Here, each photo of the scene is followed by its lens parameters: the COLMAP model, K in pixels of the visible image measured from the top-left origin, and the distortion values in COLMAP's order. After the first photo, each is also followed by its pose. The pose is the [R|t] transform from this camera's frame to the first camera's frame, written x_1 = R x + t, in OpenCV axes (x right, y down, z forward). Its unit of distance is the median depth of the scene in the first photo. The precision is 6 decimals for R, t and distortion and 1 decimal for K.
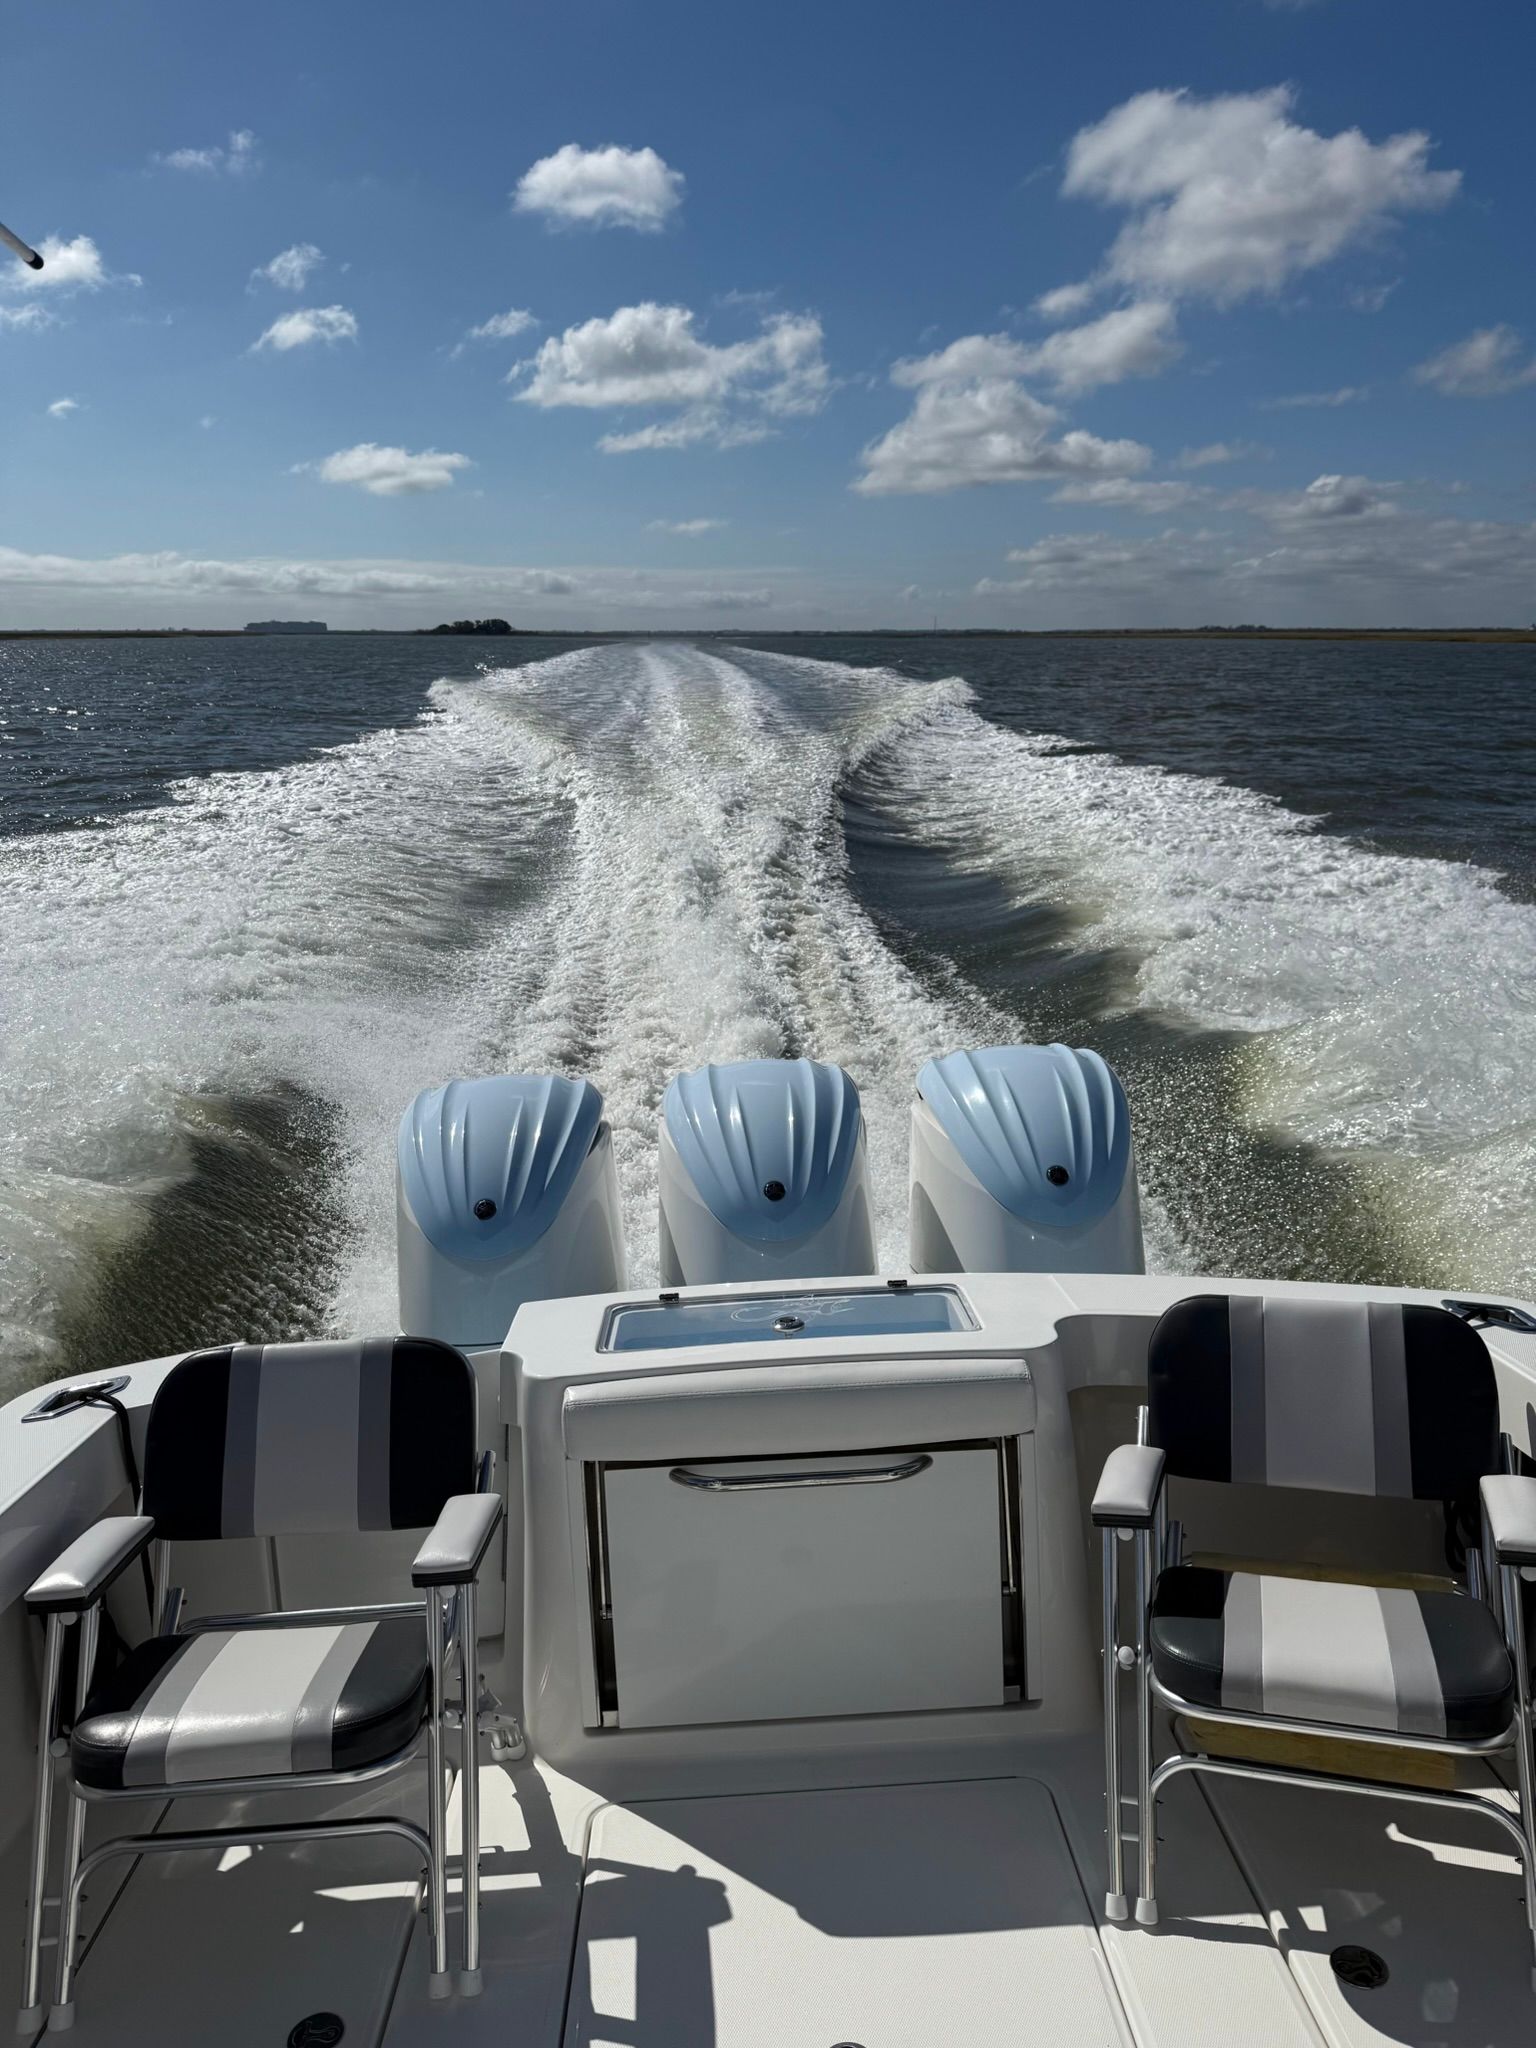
lens RADIAL K [[1446.3, 0, 769.6], [0, 1446.3, 1026.7], [0, 0, 1]] dist [0.029450, -0.030535]
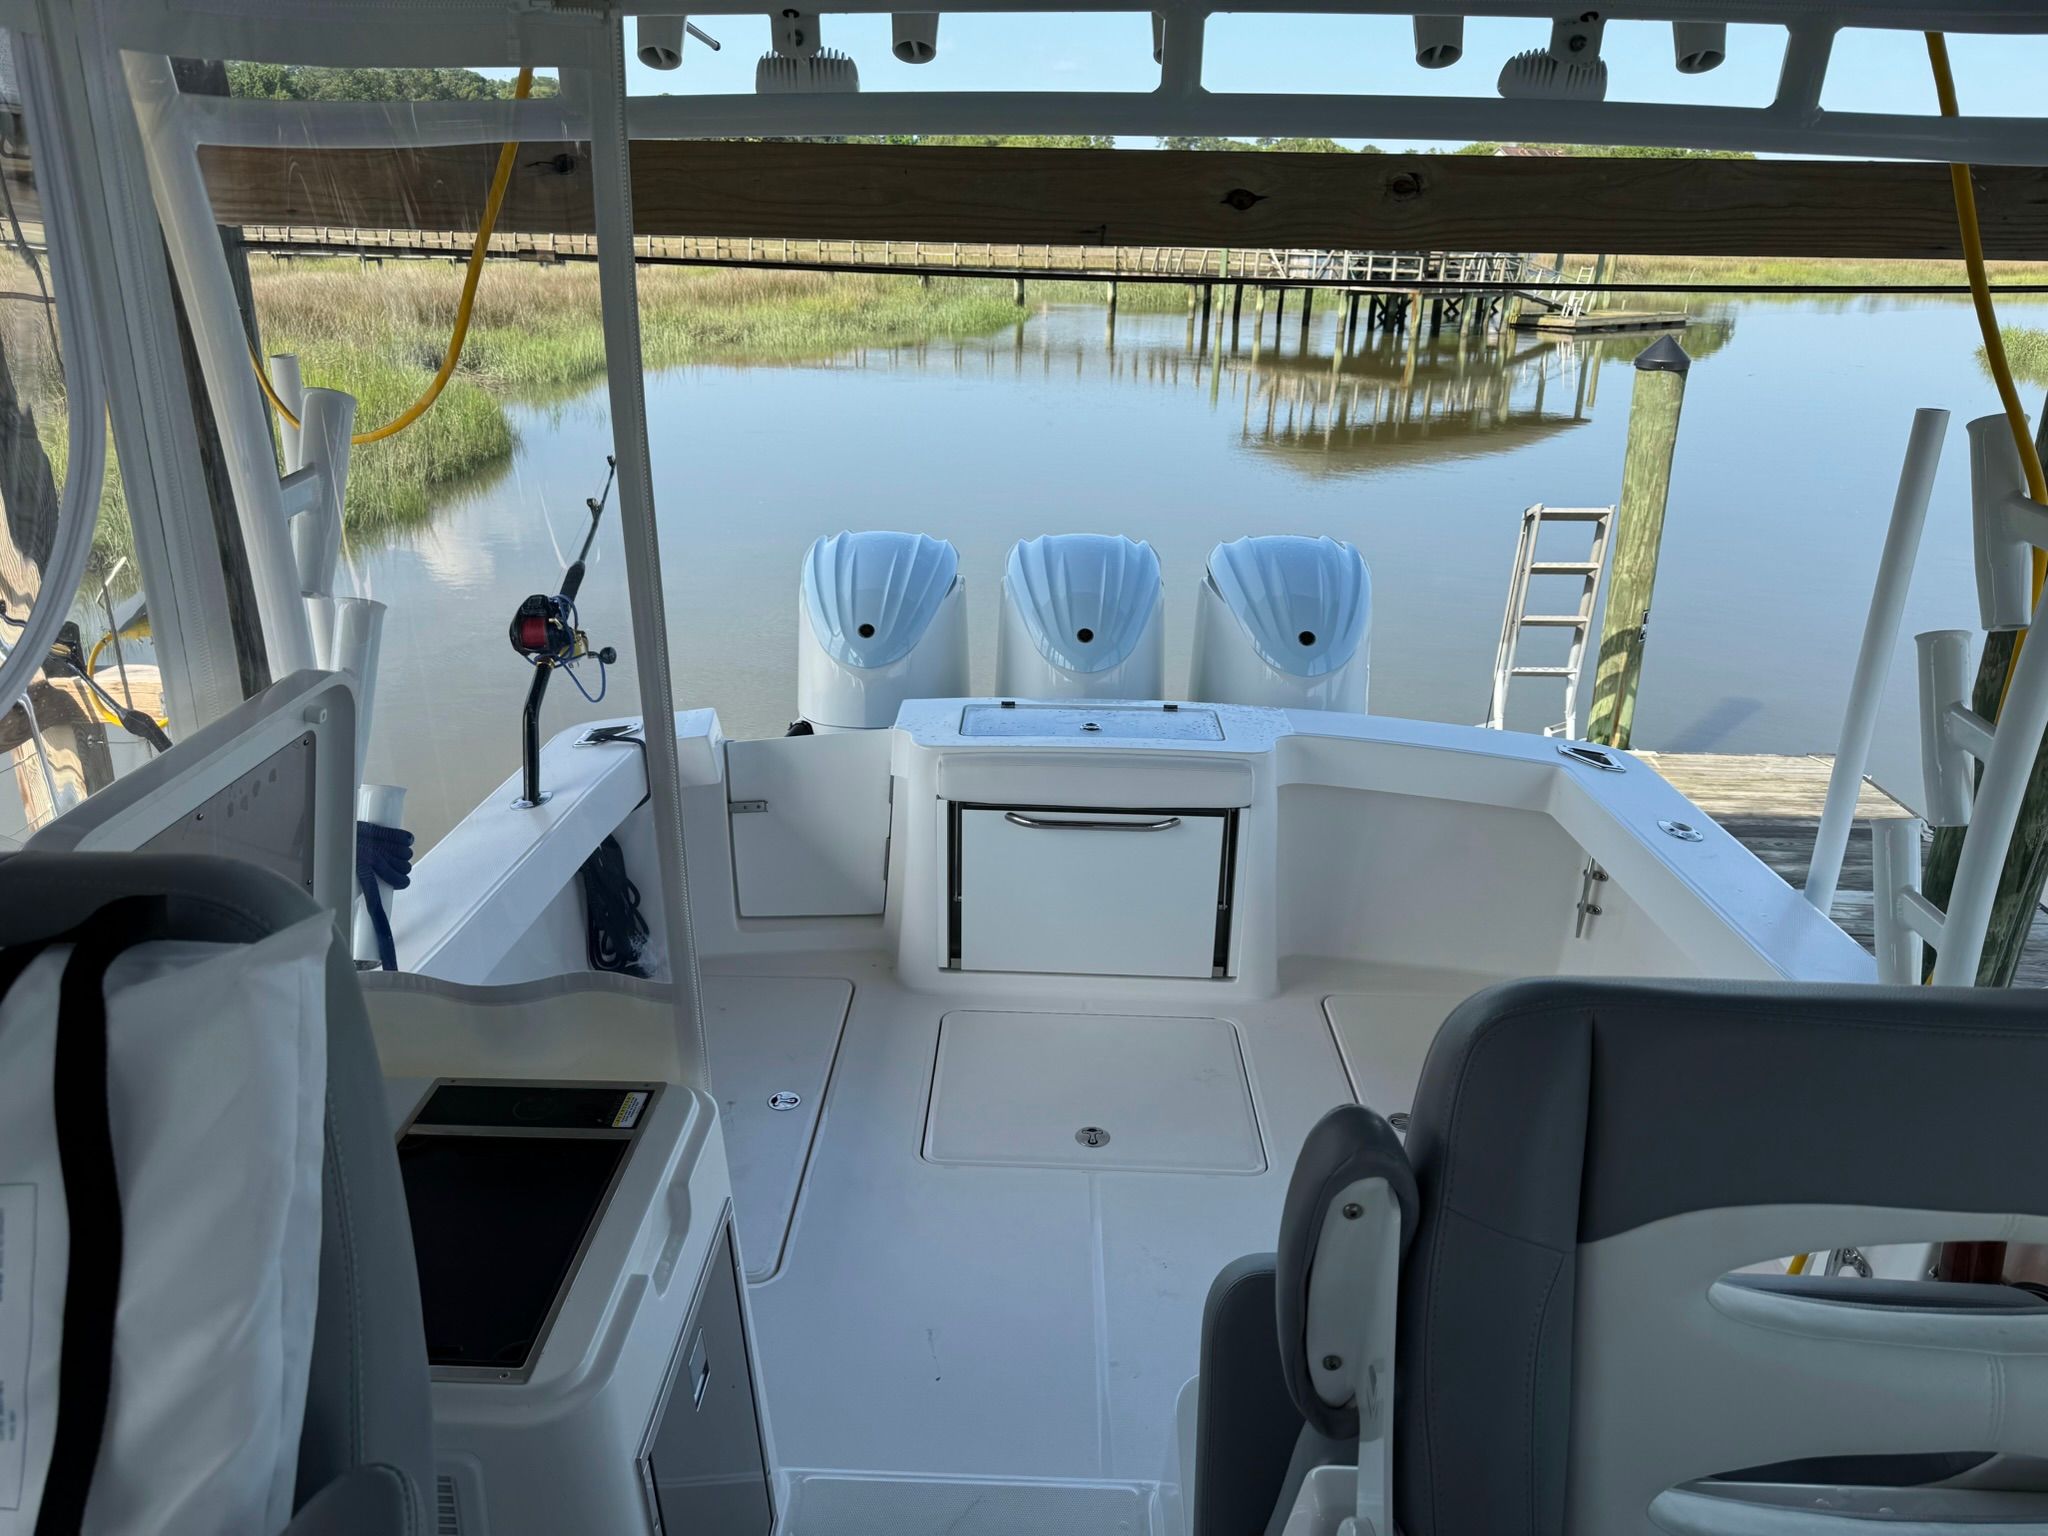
lens RADIAL K [[1463.3, 0, 1018.6], [0, 1463.3, 763.8], [0, 0, 1]] dist [0.027590, -0.008467]
pose [[0.996129, 0.083254, -0.028224, -0.017033], [-0.076636, 0.979718, 0.185146, -0.025750], [0.043066, -0.182266, 0.982306, -0.484647]]
